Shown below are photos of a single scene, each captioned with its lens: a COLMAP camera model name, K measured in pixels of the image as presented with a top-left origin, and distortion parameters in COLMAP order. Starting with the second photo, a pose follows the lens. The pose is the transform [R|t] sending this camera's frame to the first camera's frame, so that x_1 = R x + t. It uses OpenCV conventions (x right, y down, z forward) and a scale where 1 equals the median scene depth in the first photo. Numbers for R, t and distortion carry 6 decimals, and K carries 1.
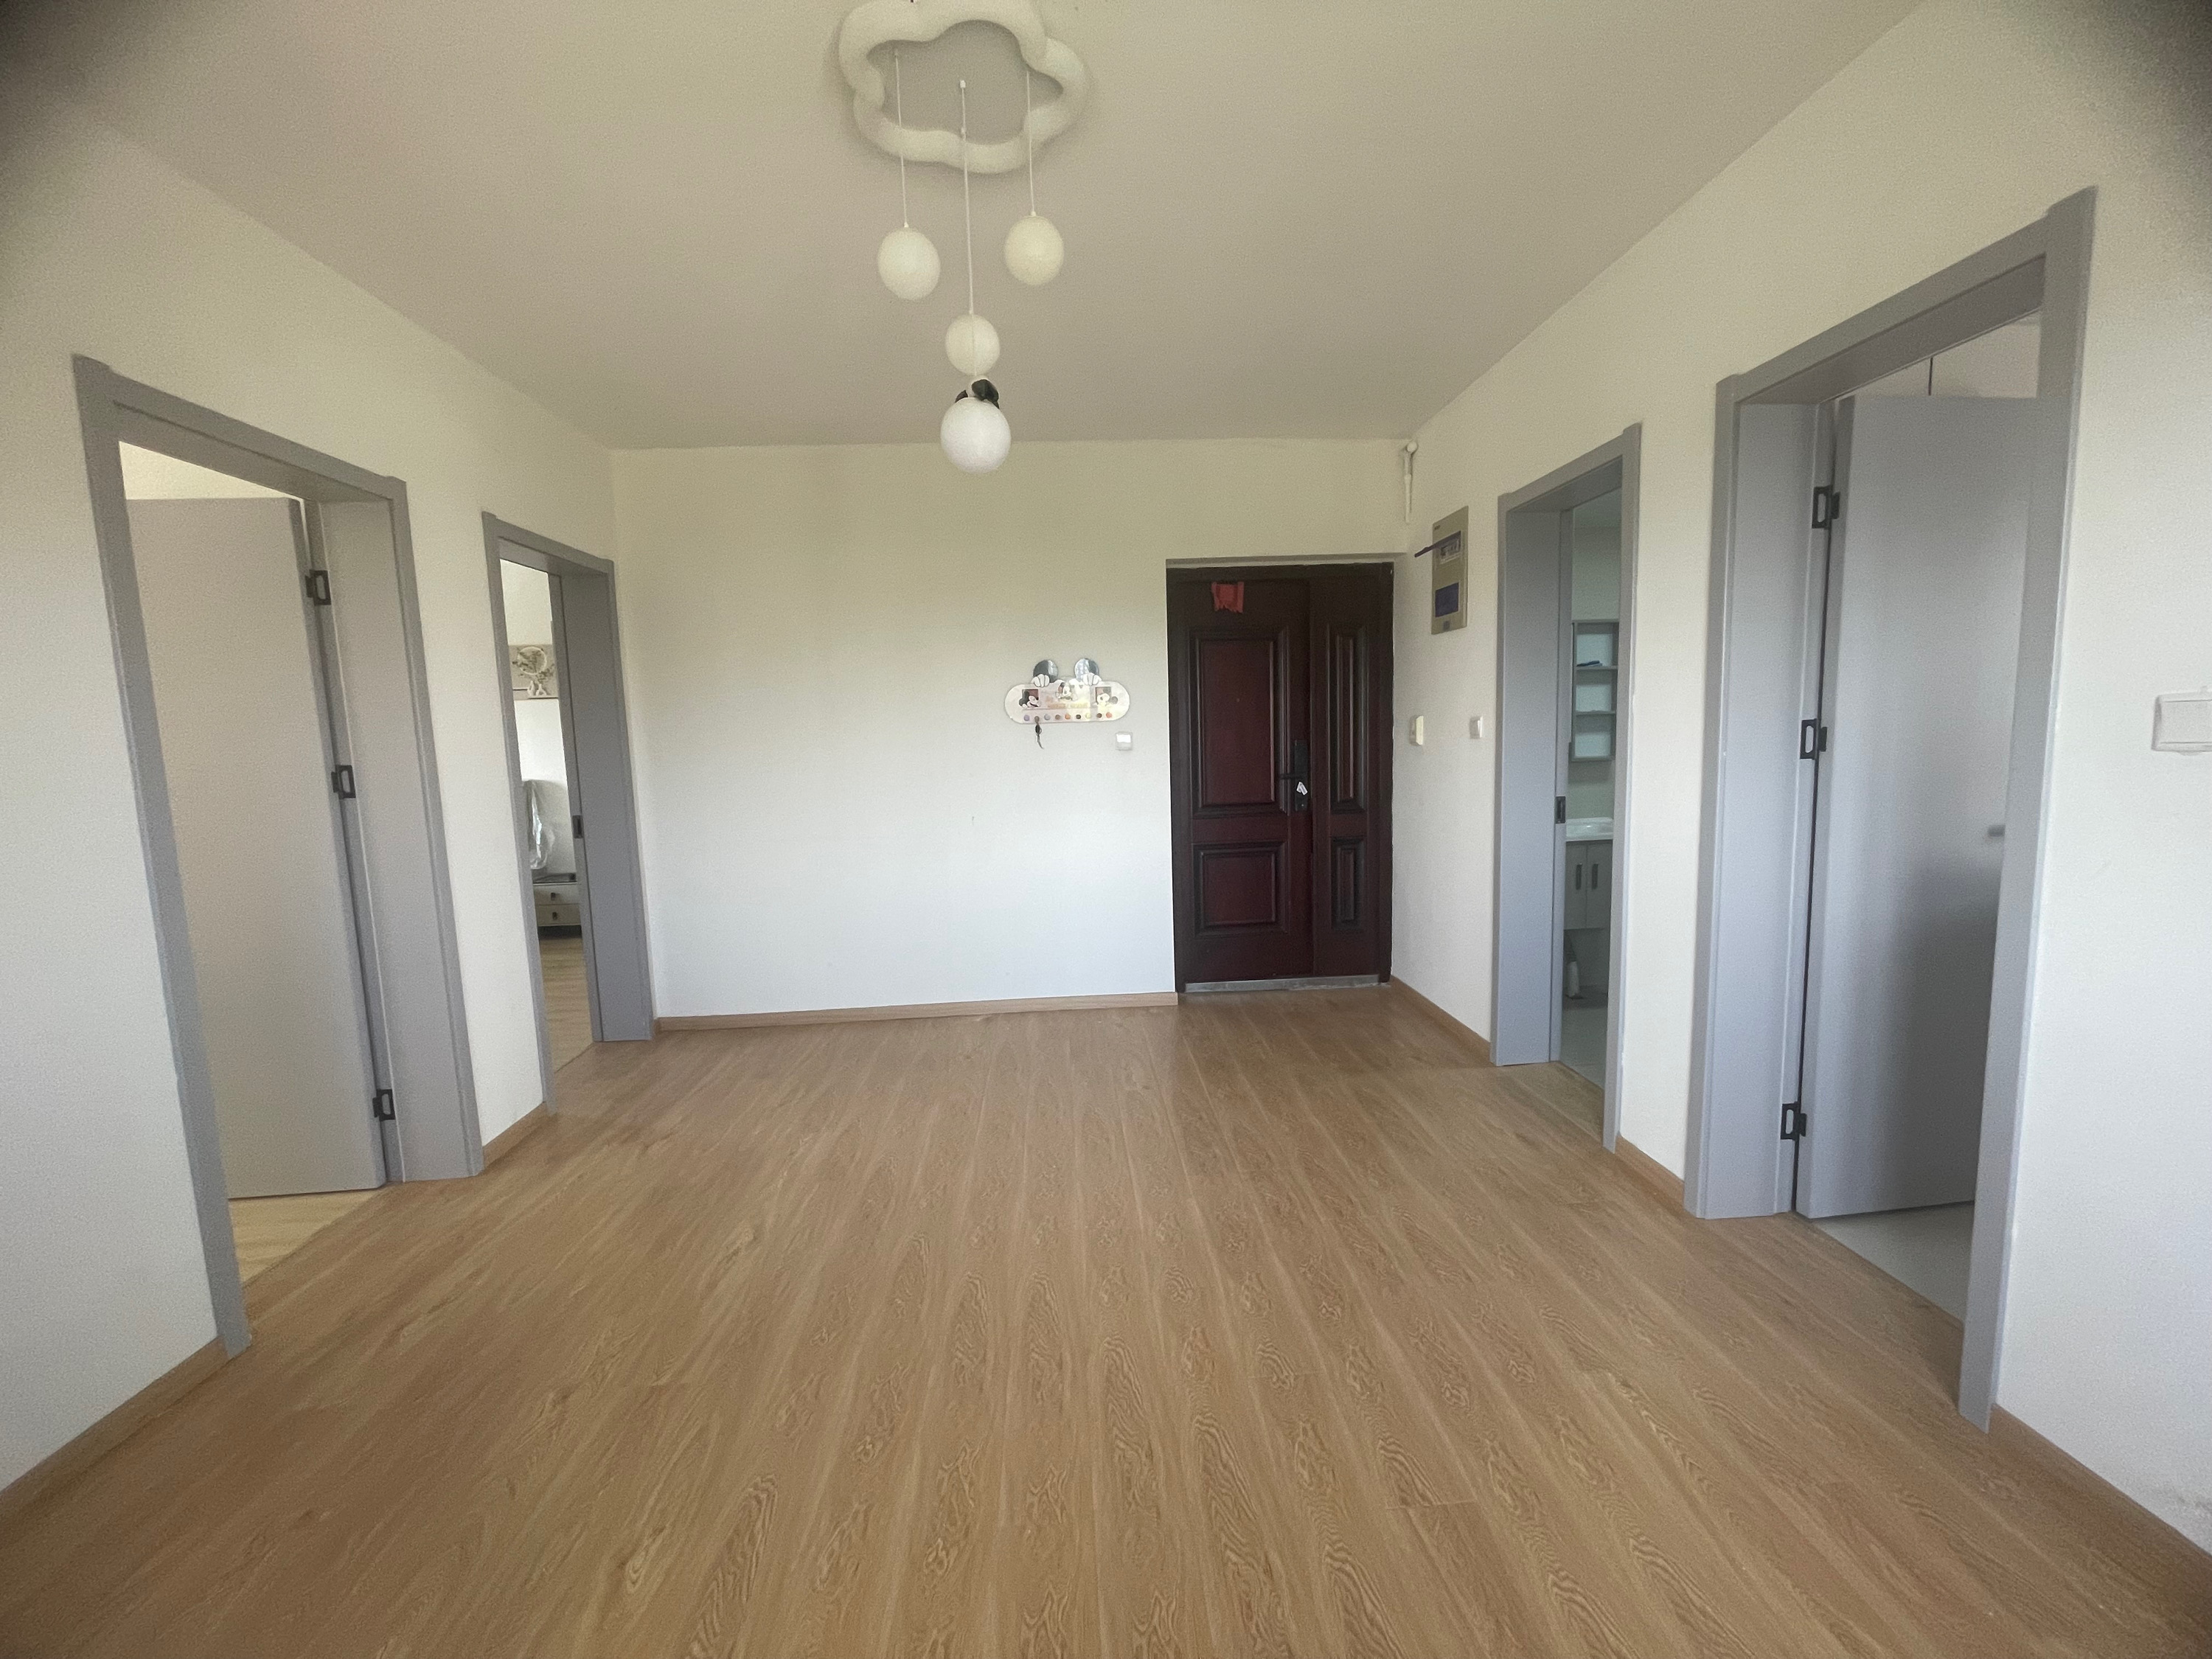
lens RADIAL K [[887.5, 0, 1106.0], [0, 887.5, 829.5], [0, 0, 1]] dist [-0.001662, 0.000249]
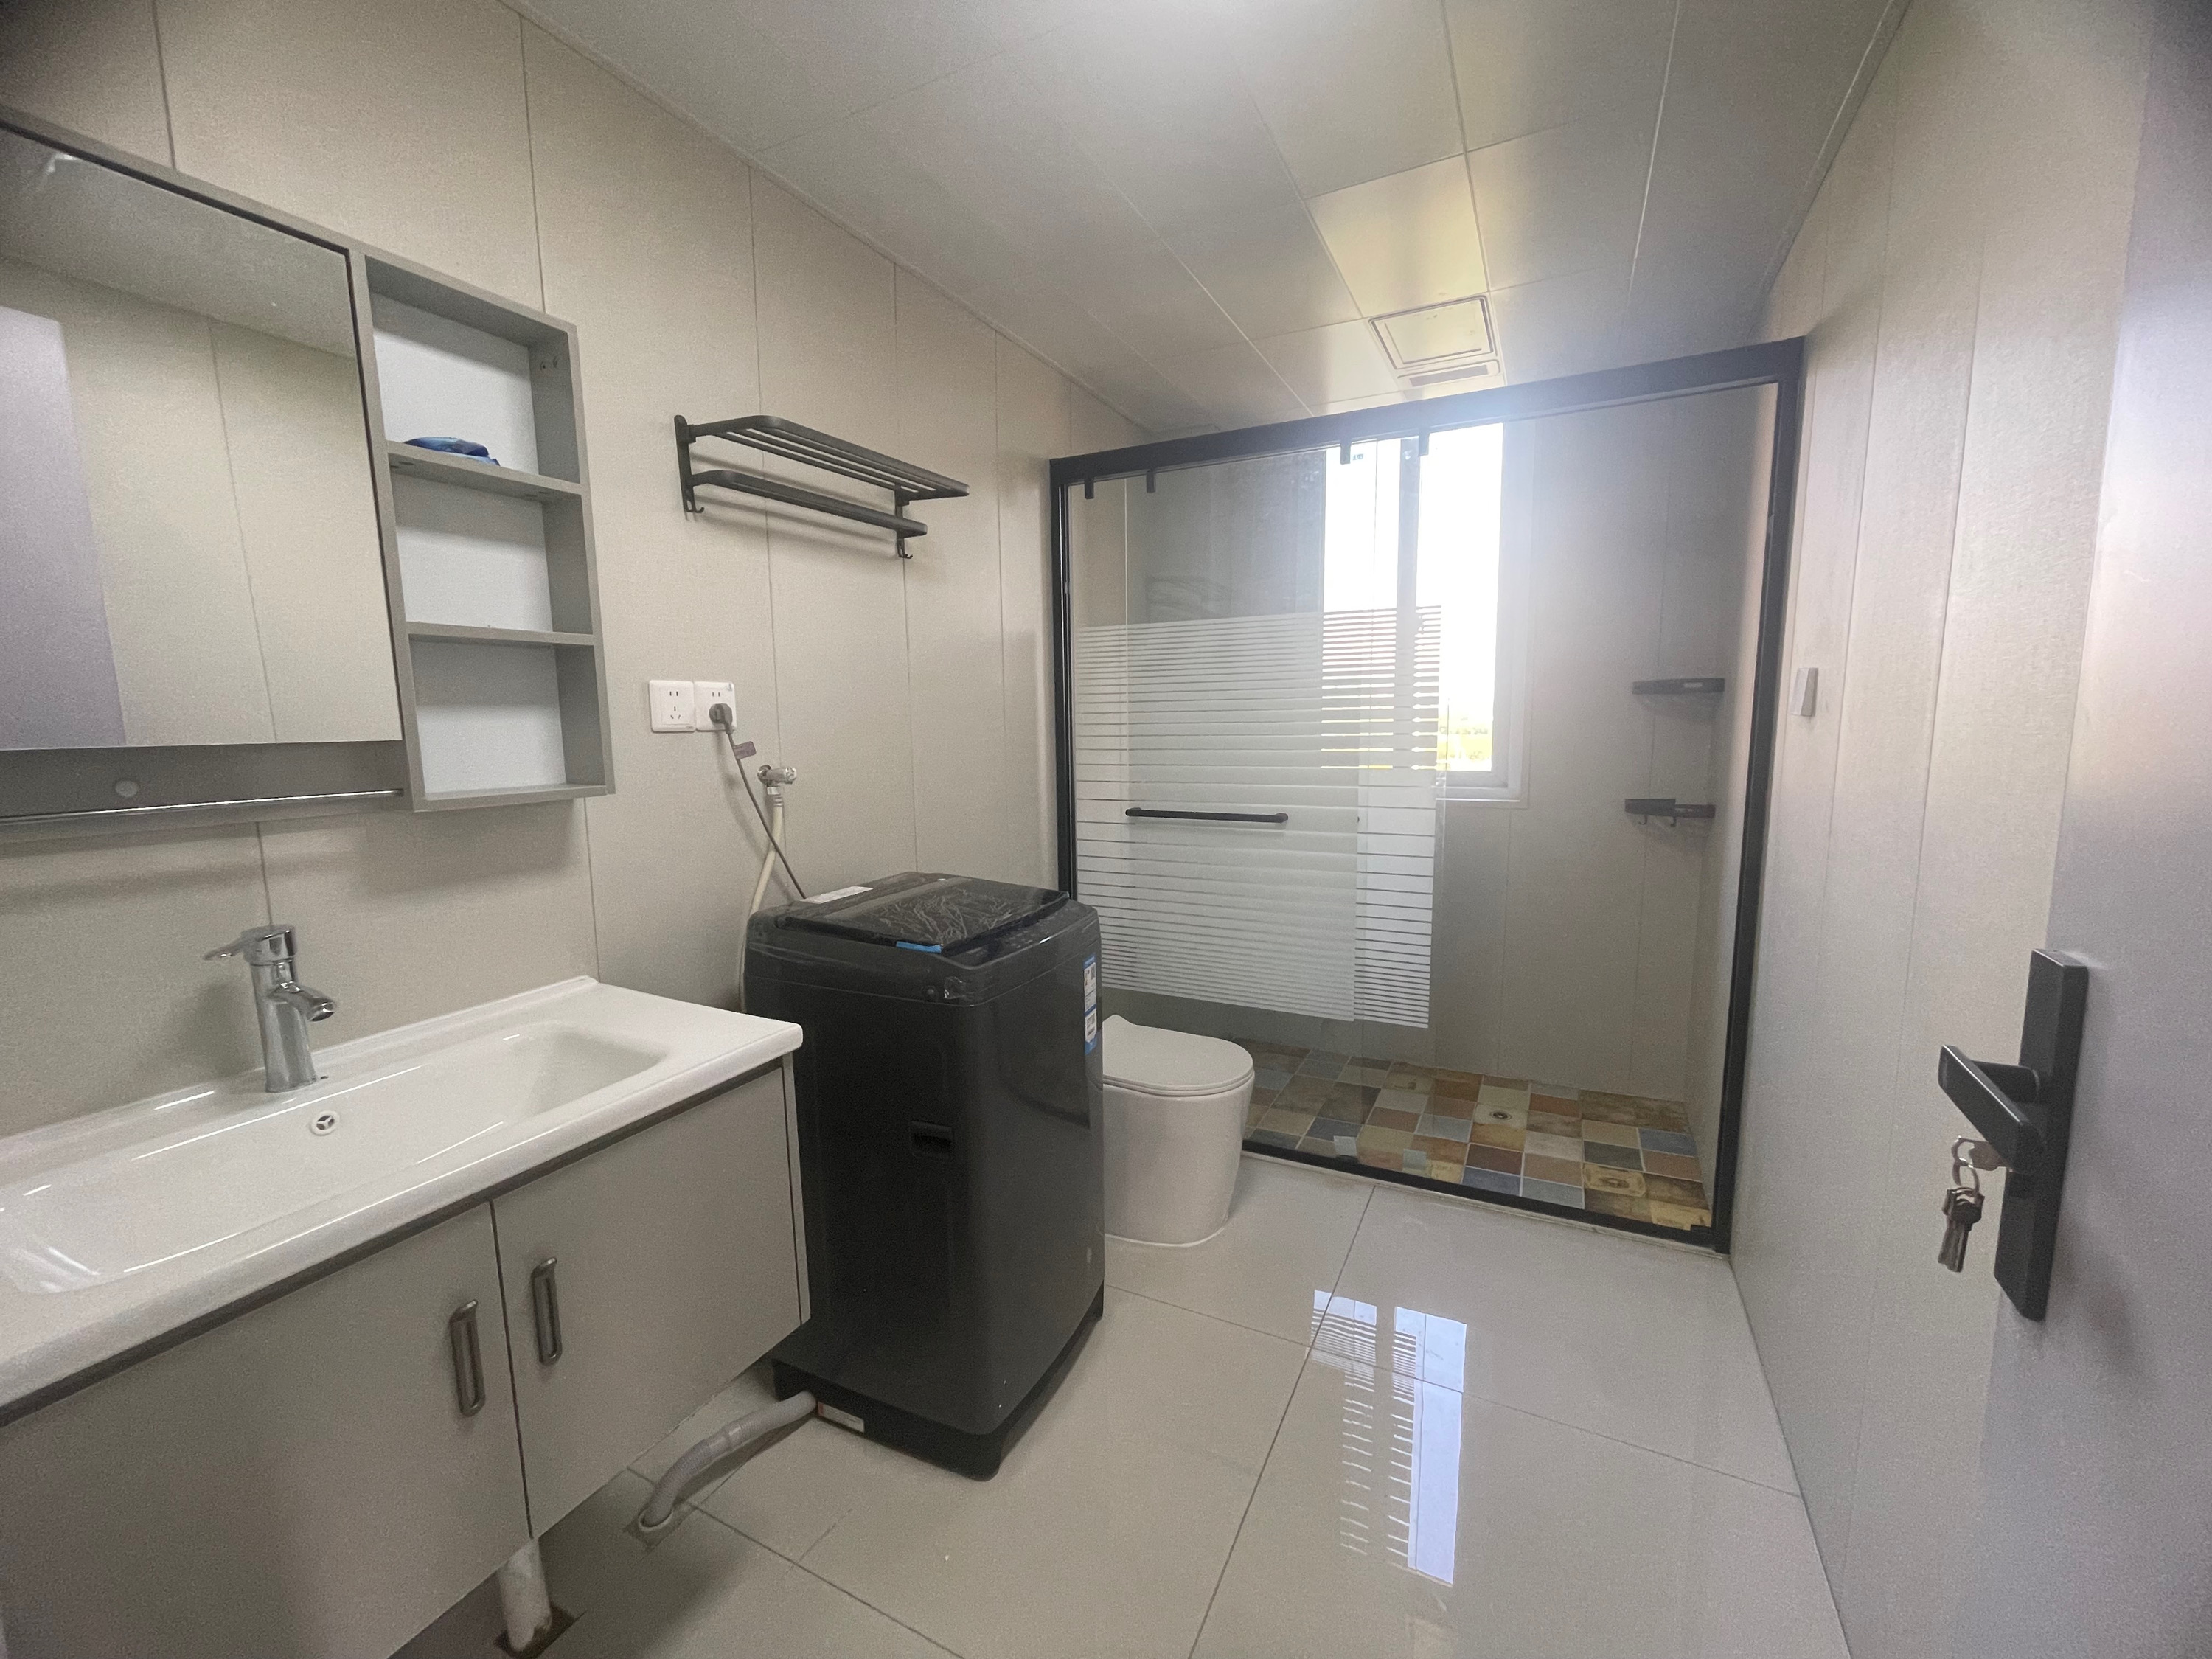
lens RADIAL K [[887.5, 0, 1106.0], [0, 887.5, 829.5], [0, 0, 1]] dist [-0.001662, 0.000249]
pose [[0.523438, -0.075547, 0.848708, 0.420950], [0.080651, 0.995982, 0.038915, -0.072580], [-0.848238, 0.048080, 0.527428, 0.711526]]
